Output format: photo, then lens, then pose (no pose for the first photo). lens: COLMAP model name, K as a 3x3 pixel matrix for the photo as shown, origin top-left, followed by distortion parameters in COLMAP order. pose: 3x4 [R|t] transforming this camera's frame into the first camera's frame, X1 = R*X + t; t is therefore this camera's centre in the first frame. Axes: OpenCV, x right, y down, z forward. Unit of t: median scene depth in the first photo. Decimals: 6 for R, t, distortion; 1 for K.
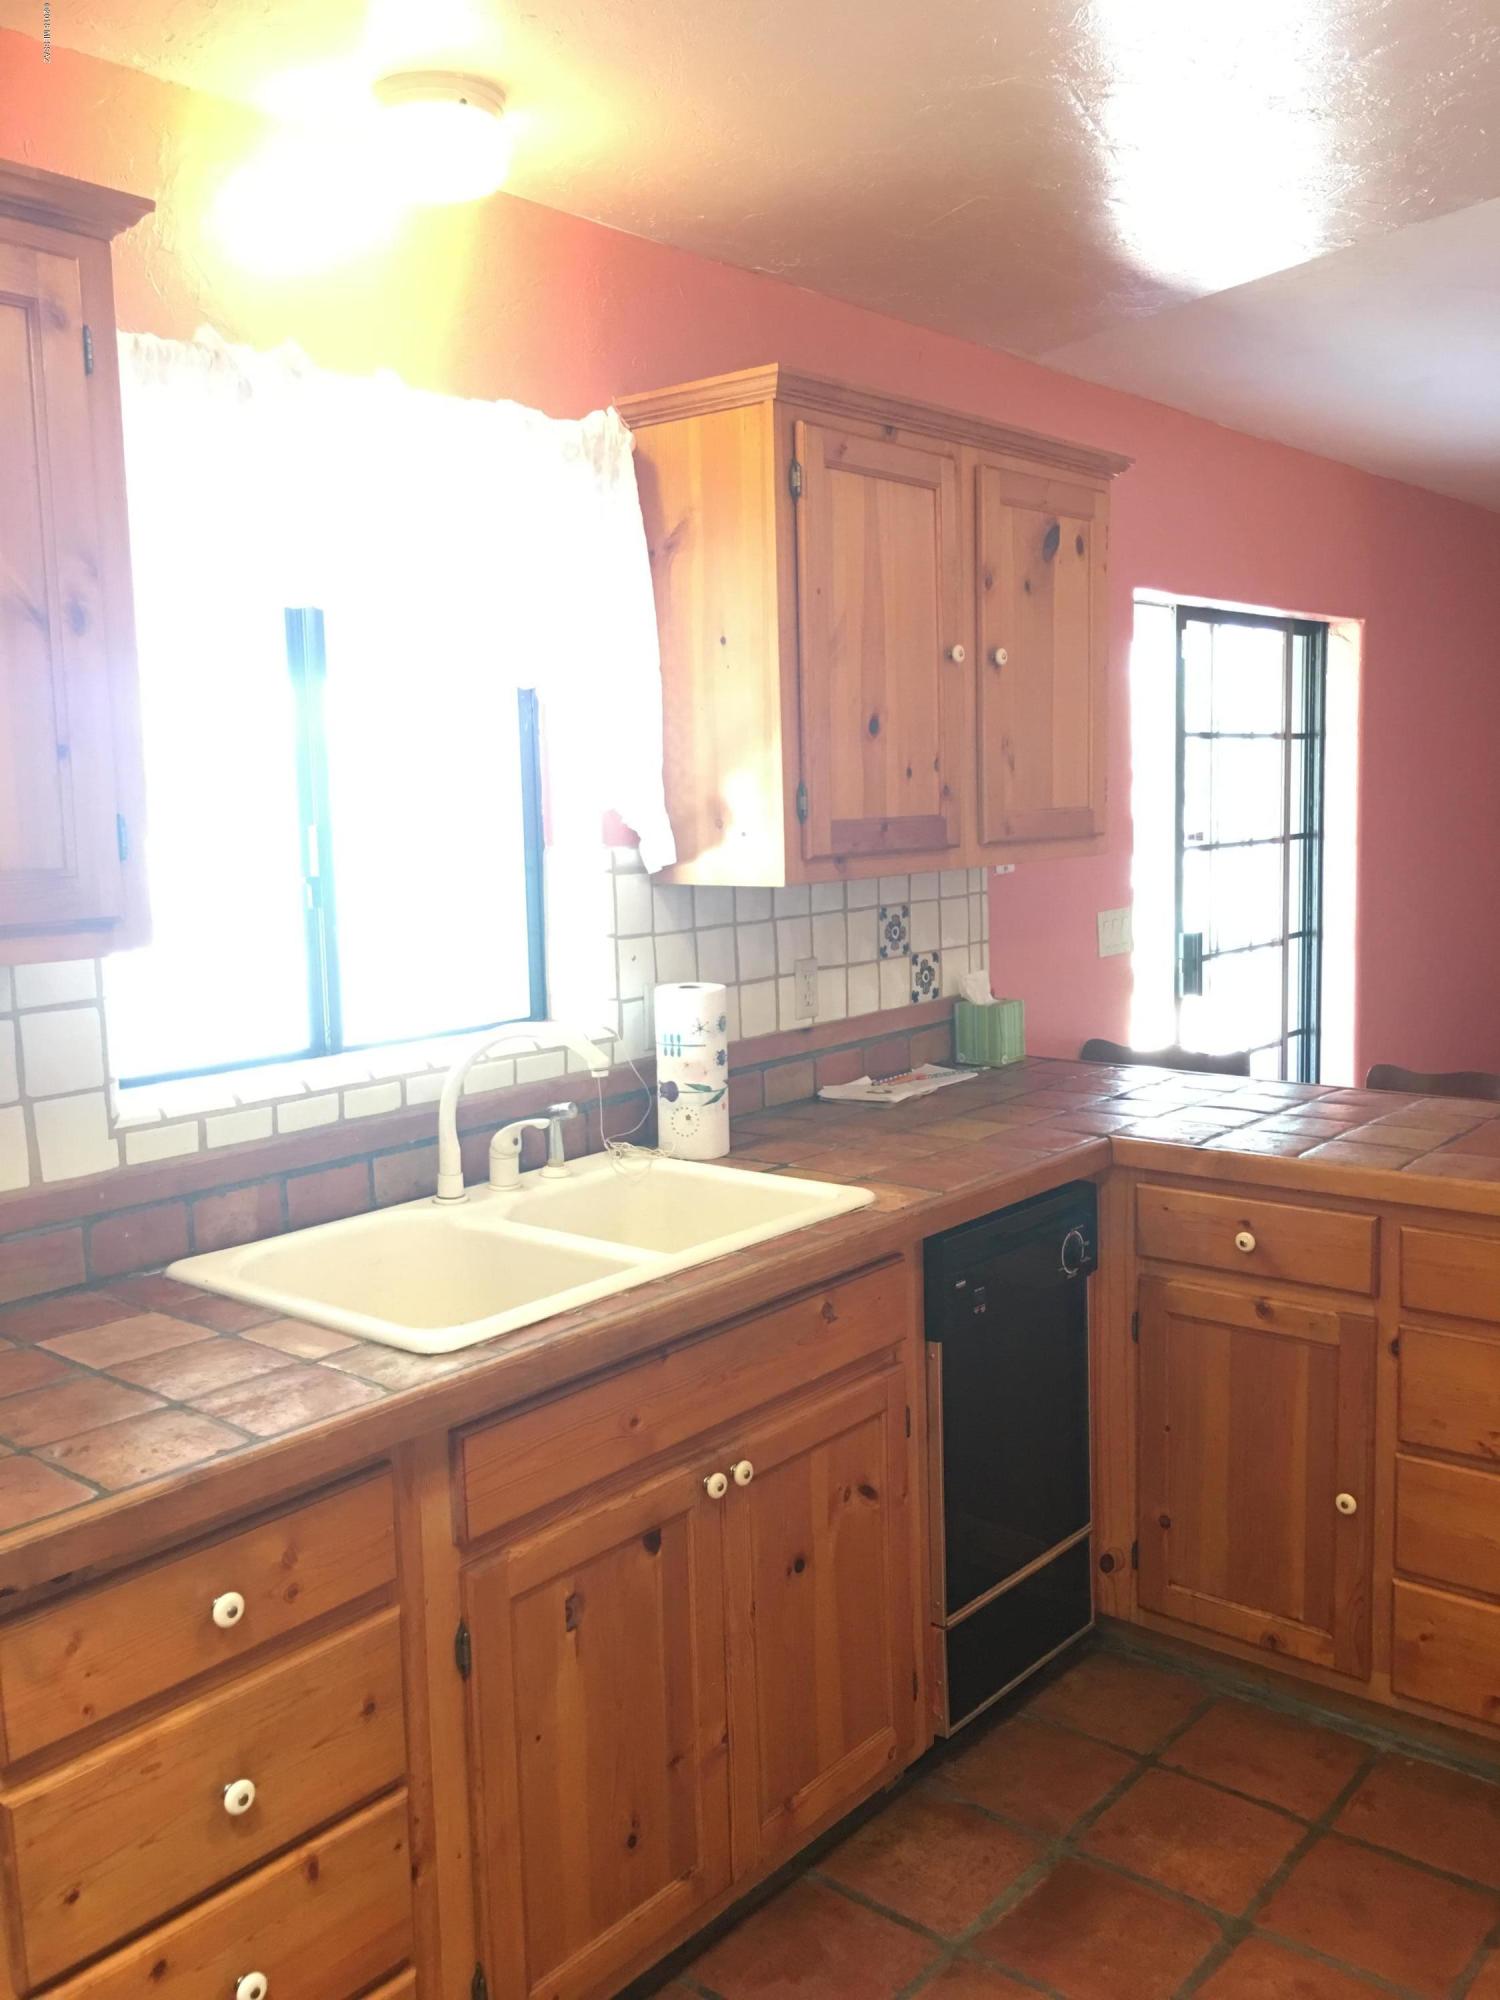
lens RADIAL K [[1721.2, 0, 751.8], [0, 1721.2, 990.5], [0, 0, 1]] dist [0.088206, -0.121778]
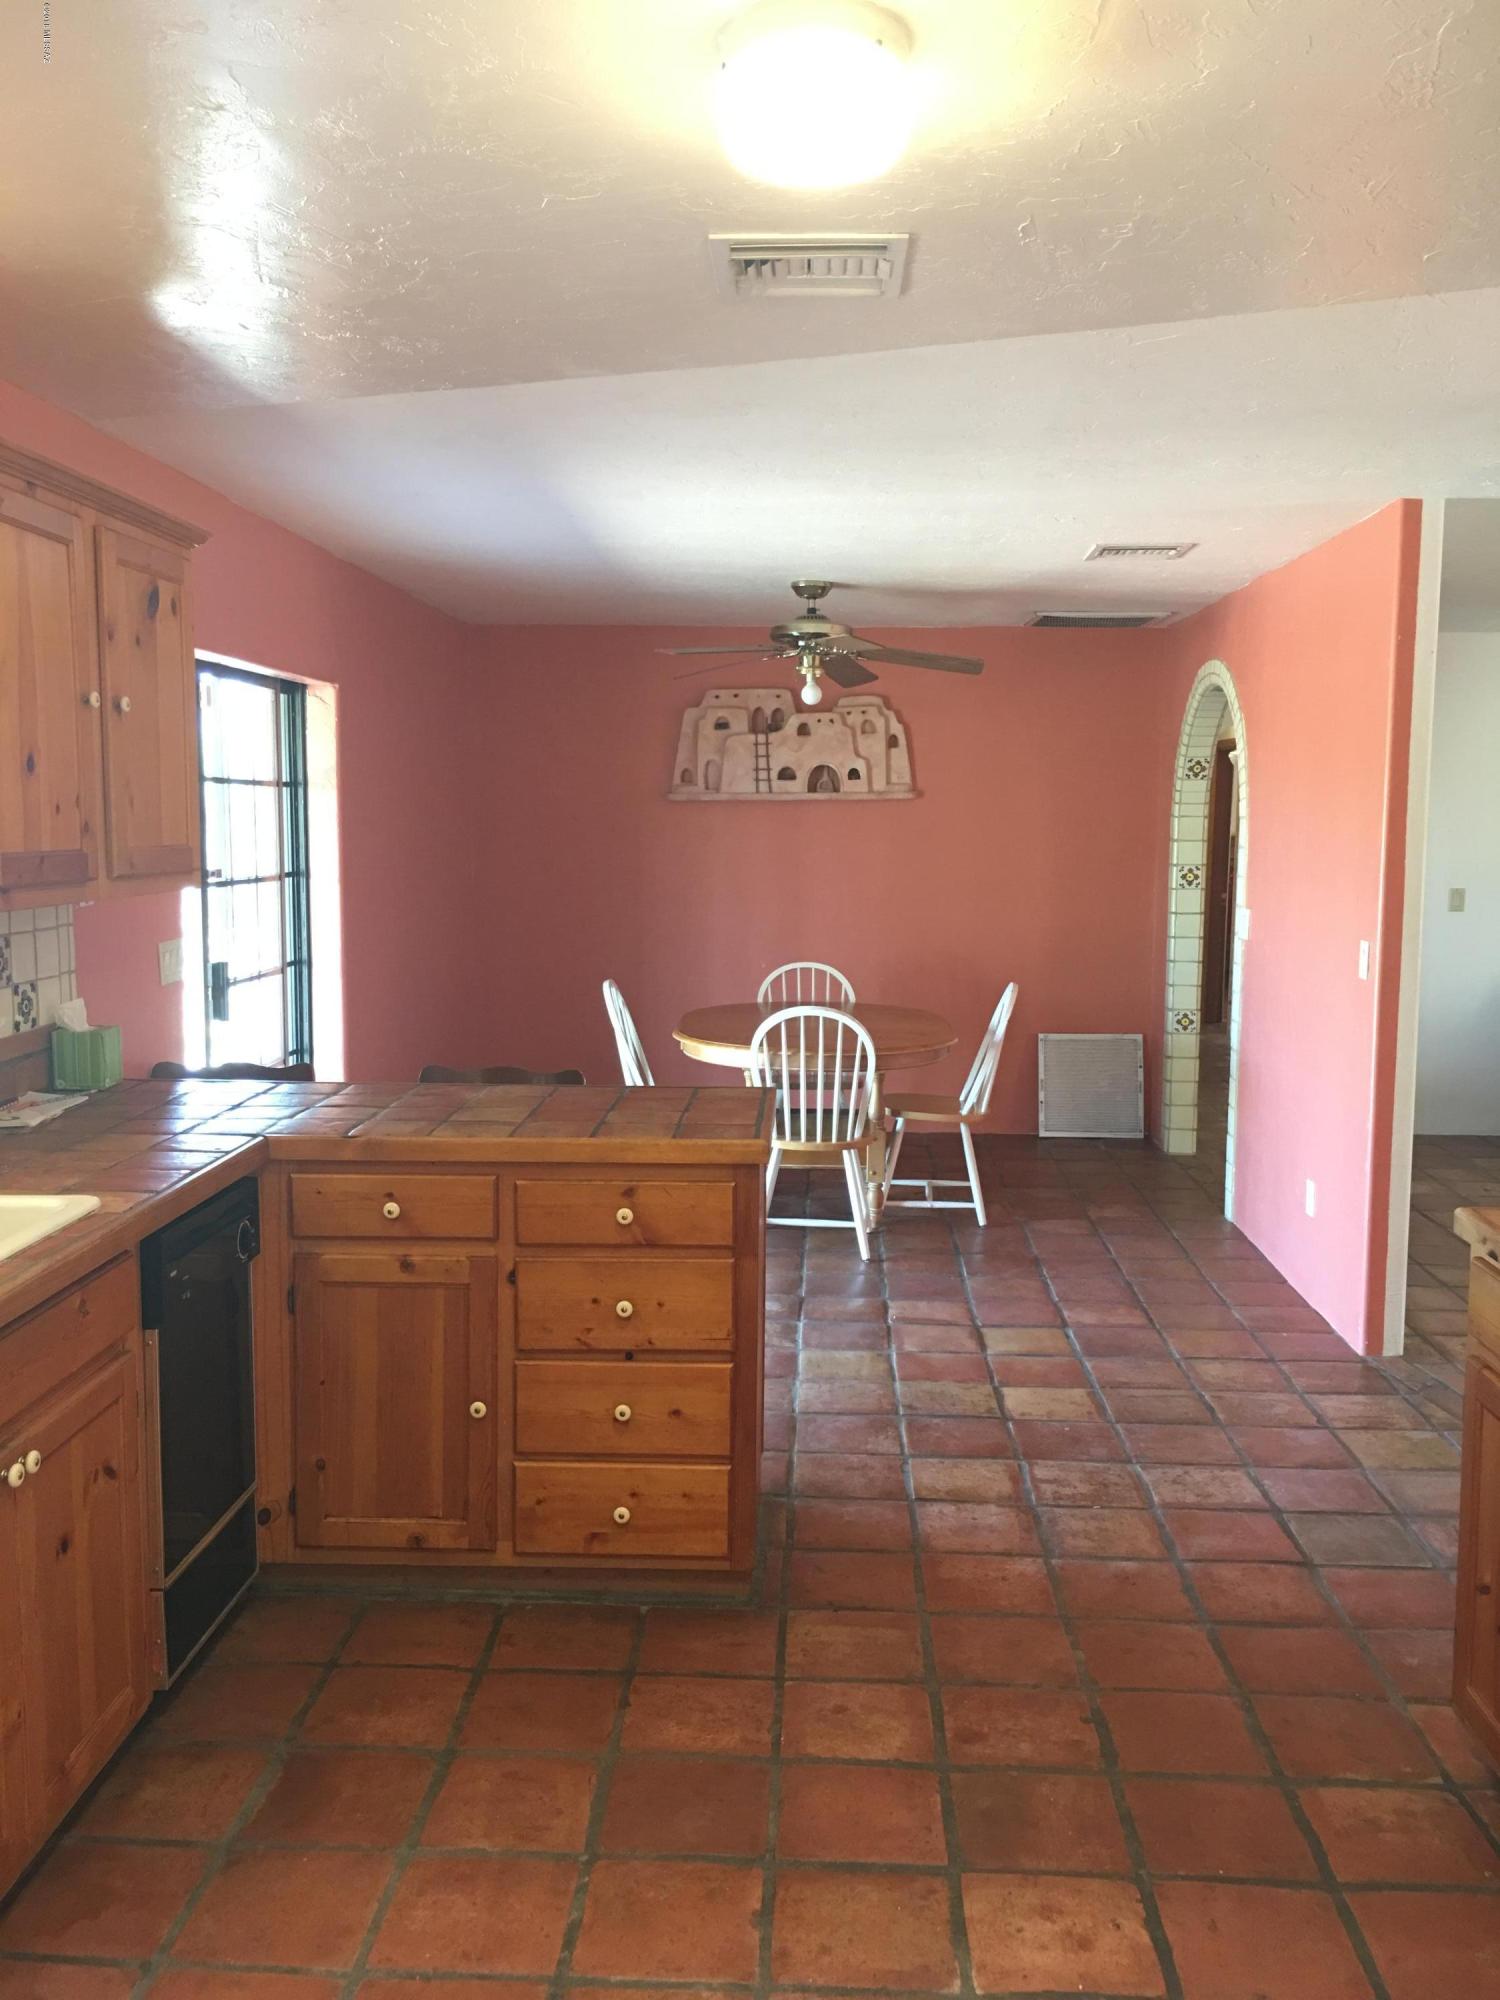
lens RADIAL K [[1721.2, 0, 761.4], [0, 1721.2, 999.8], [0, 0, 1]] dist [0.088206, -0.121778]
pose [[0.792443, -0.036144, 0.608874, -0.229327], [0.046793, 0.998903, -0.001604, 0.012654], [-0.608149, 0.029762, 0.793265, -0.107147]]
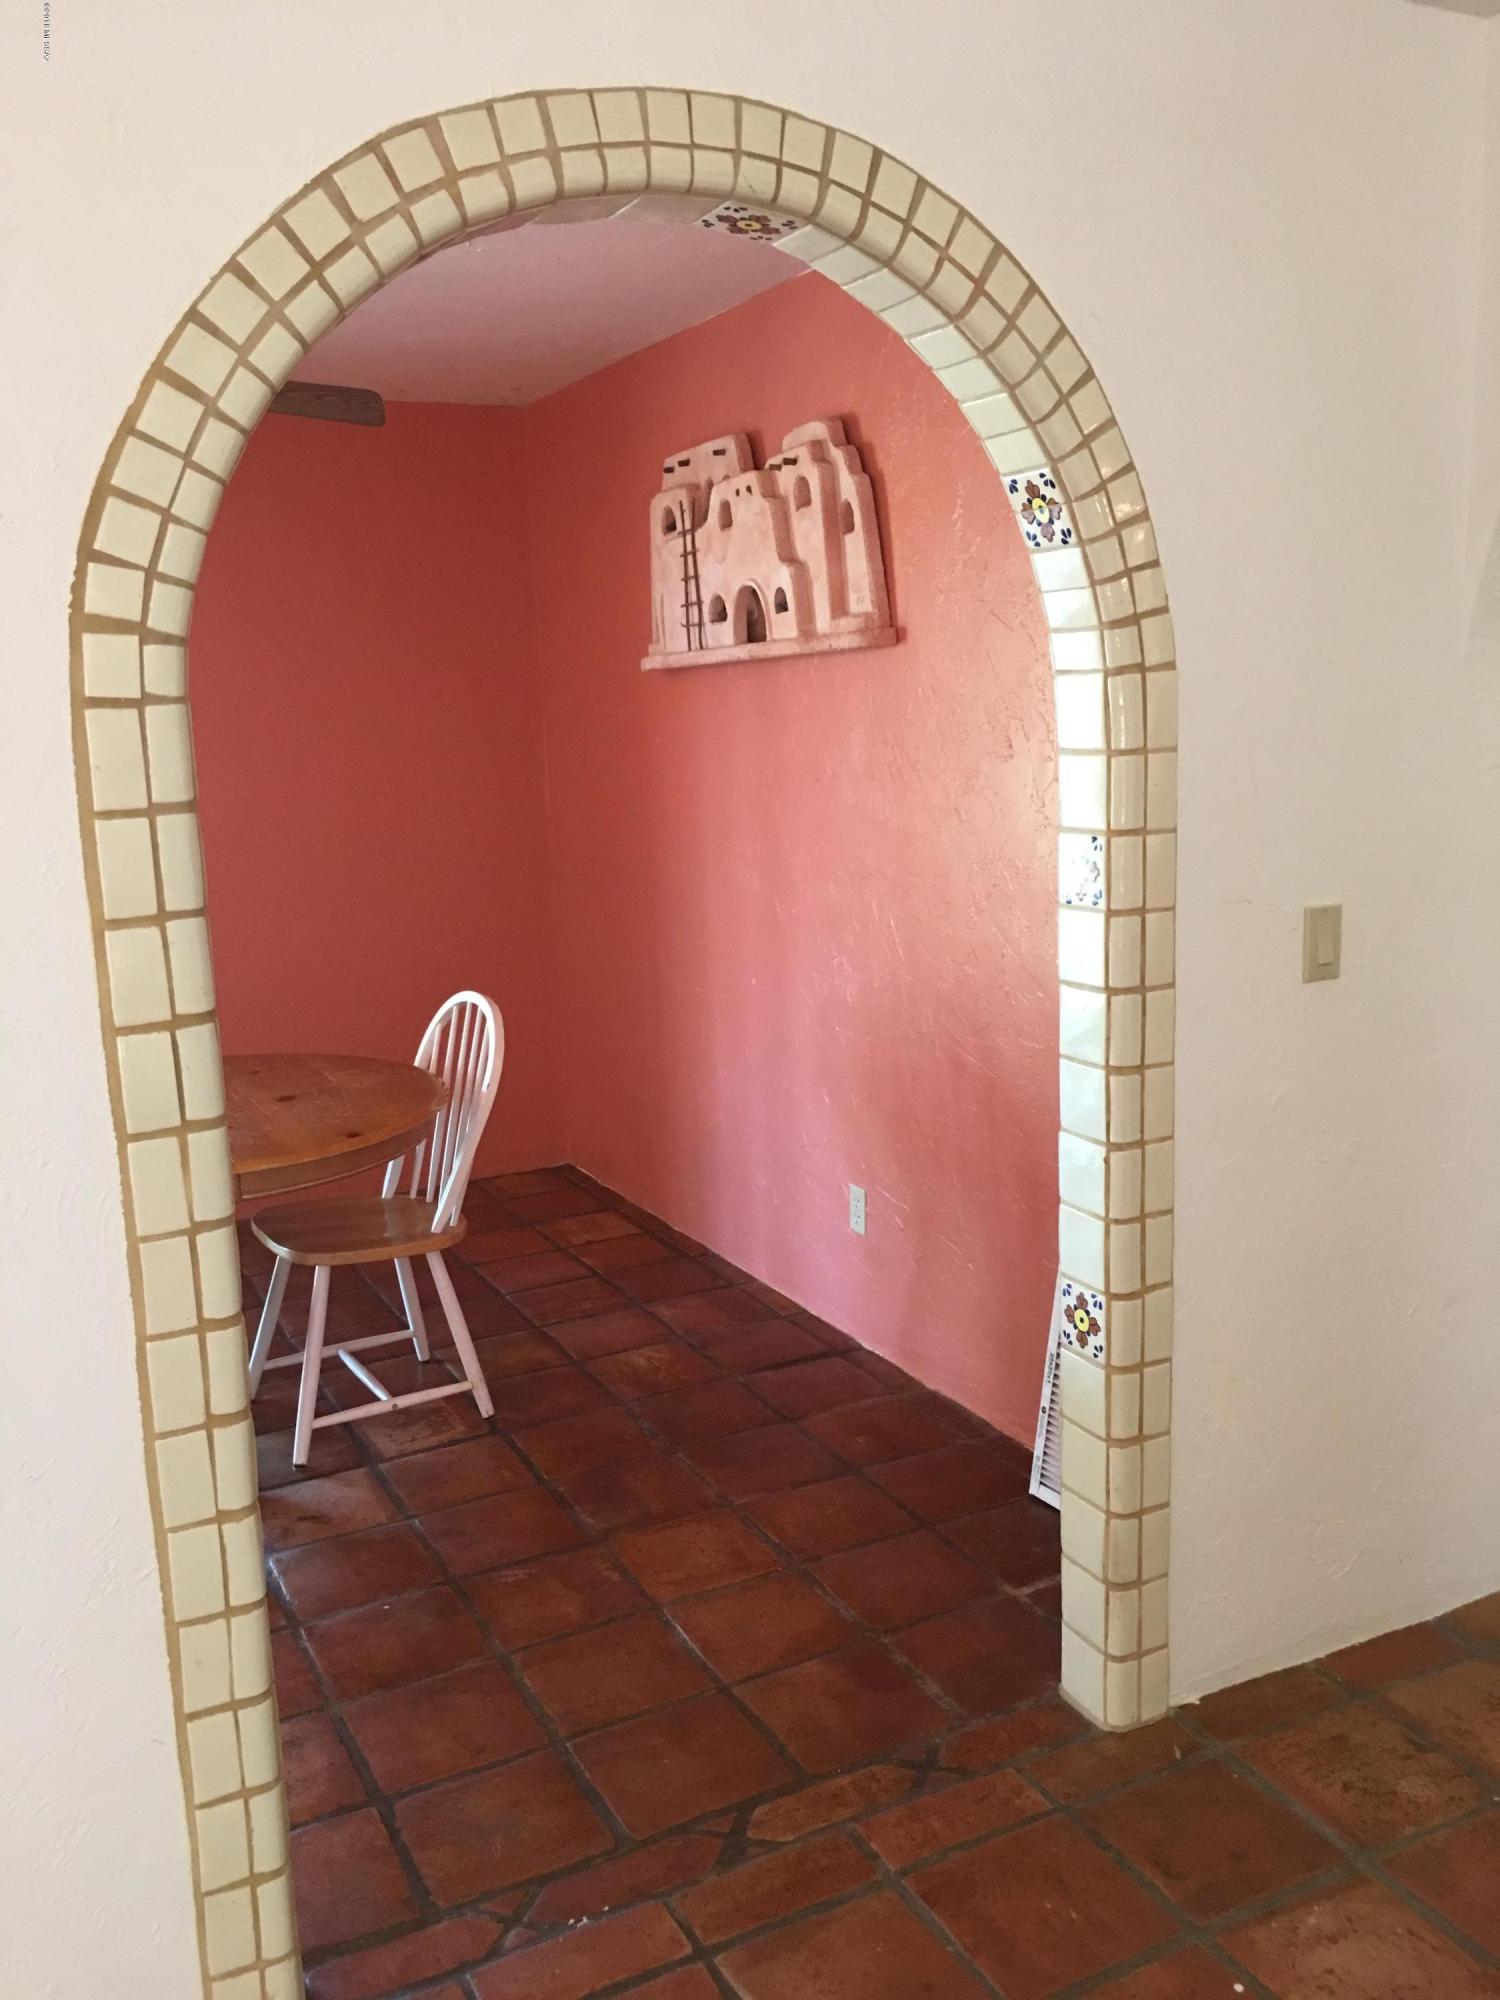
lens RADIAL K [[1721.2, 0, 751.1], [0, 1721.2, 983.1], [0, 0, 1]] dist [0.088206, -0.121778]
pose [[0.927102, 0.043617, -0.372263, 1.650805], [-0.018790, 0.997366, 0.070062, -0.121188], [0.374339, -0.057960, 0.925479, 0.604135]]
